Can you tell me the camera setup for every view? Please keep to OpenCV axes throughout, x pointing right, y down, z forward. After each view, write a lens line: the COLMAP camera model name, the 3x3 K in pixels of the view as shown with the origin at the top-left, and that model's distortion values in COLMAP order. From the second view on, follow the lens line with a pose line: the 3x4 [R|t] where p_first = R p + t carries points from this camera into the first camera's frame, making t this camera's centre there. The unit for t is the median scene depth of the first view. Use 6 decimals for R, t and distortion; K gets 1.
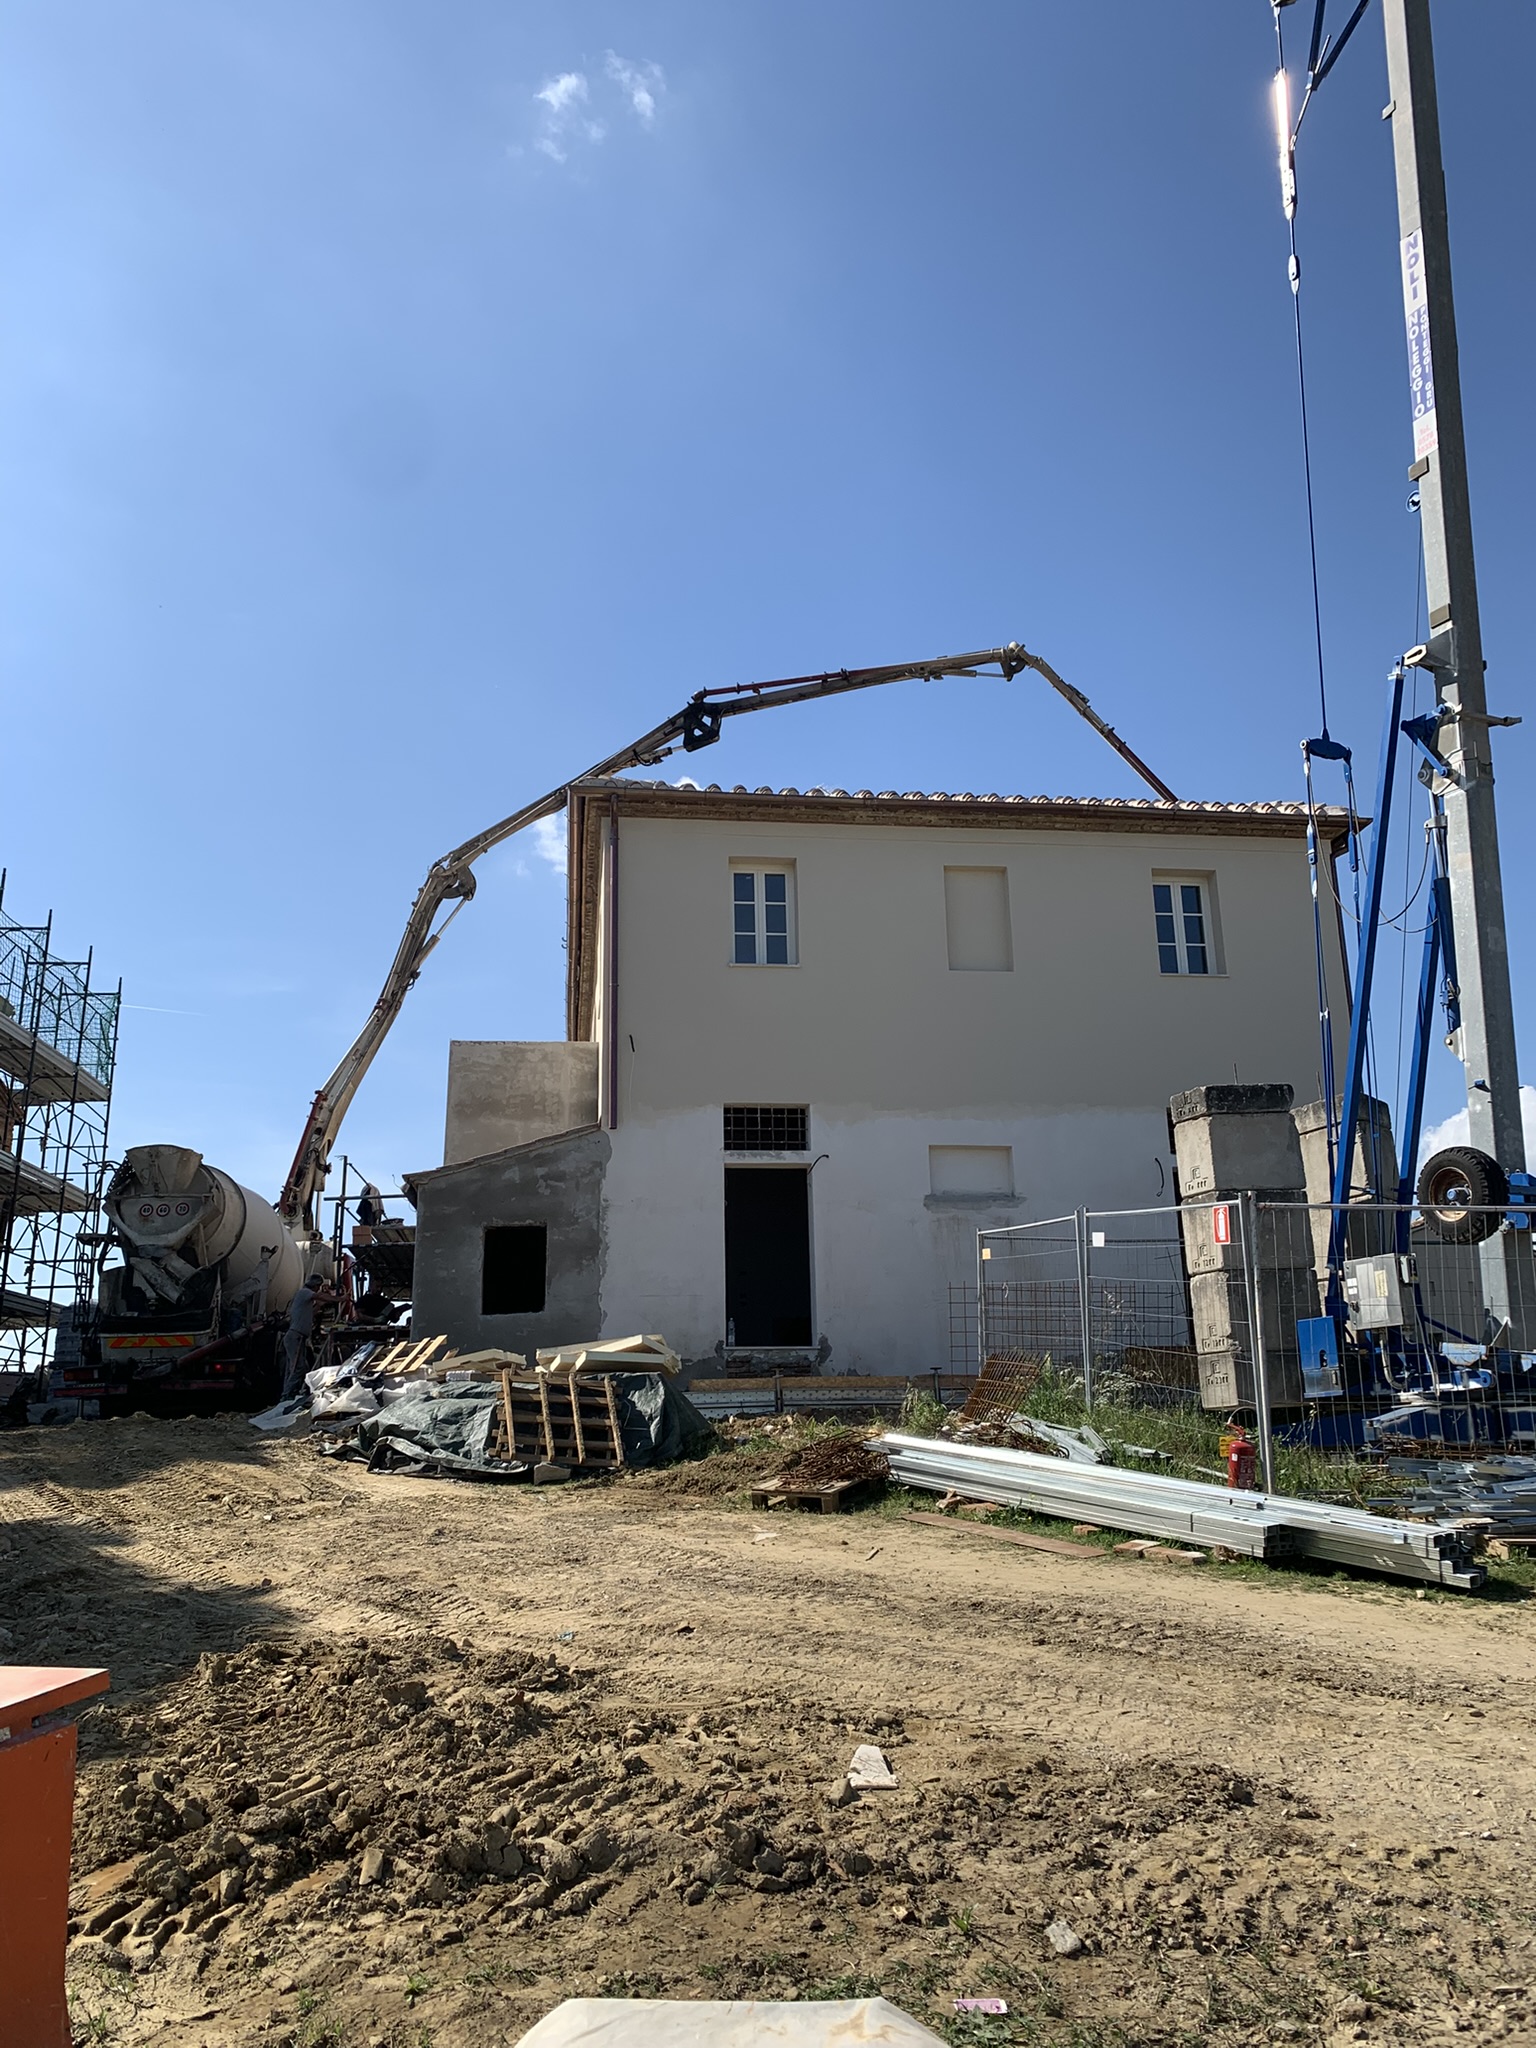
lens RADIAL K [[1545.9, 0, 768.0], [0, 1545.9, 1024.0], [0, 0, 1]] dist [0.054937, 0.000231]
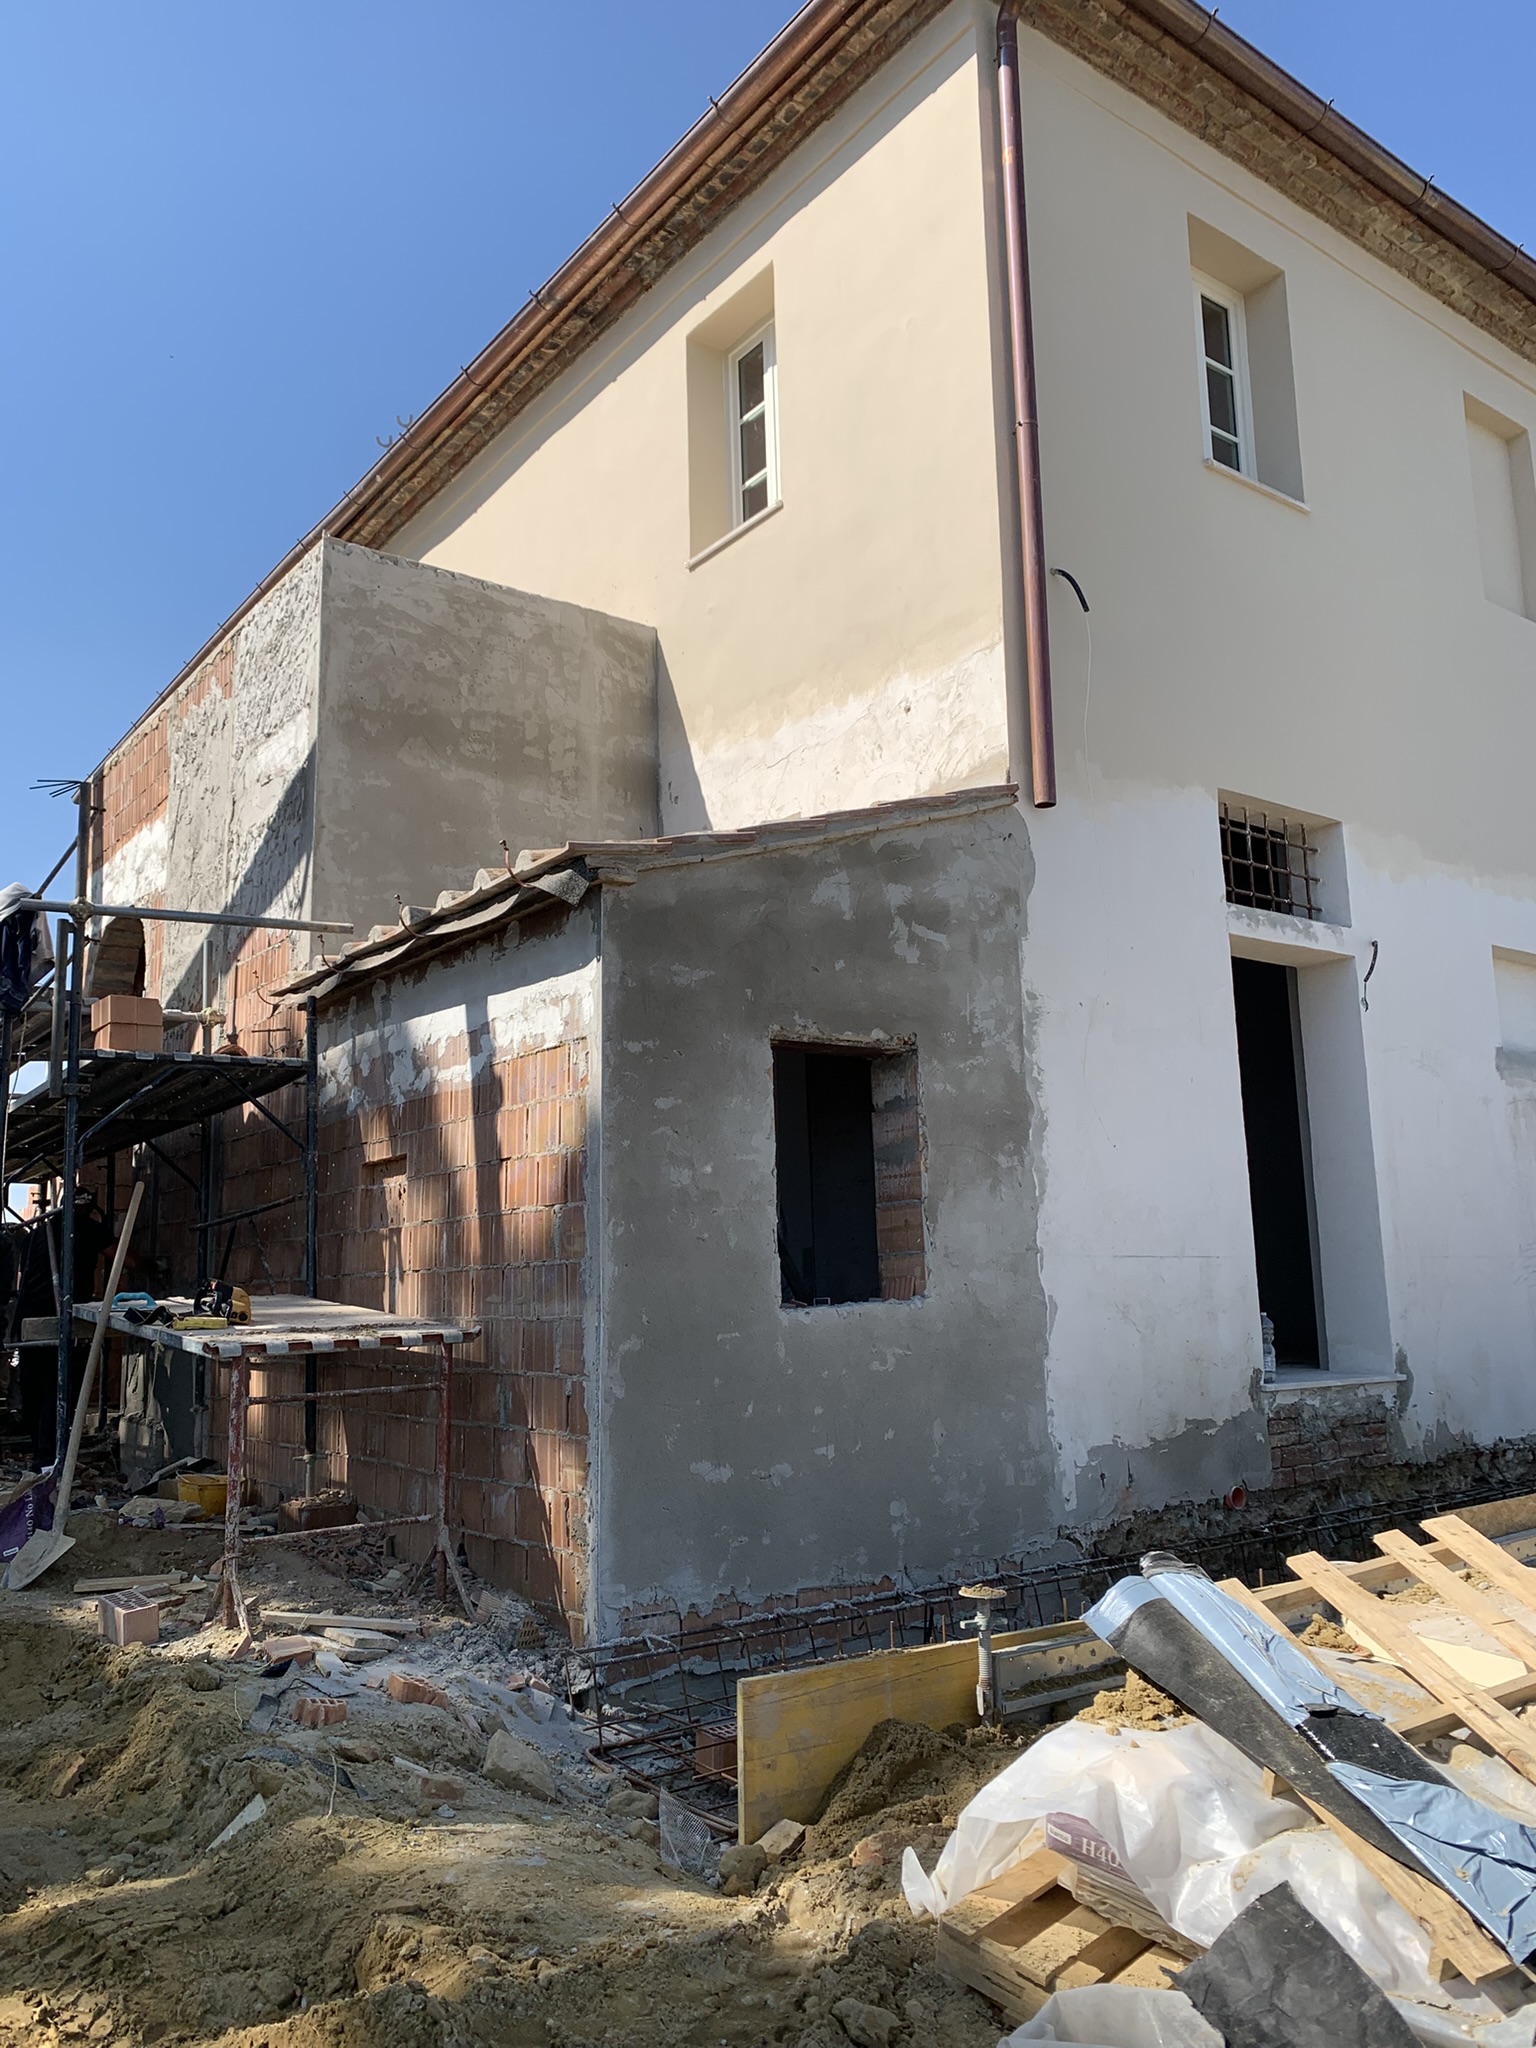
lens RADIAL K [[1545.9, 0, 768.0], [0, 1545.9, 1024.0], [0, 0, 1]] dist [0.054937, 0.000231]
pose [[0.857847, 0.084940, 0.506837, -0.343997], [-0.132835, 0.989379, 0.059021, 0.107050], [-0.496440, -0.117957, 0.860019, 0.712441]]
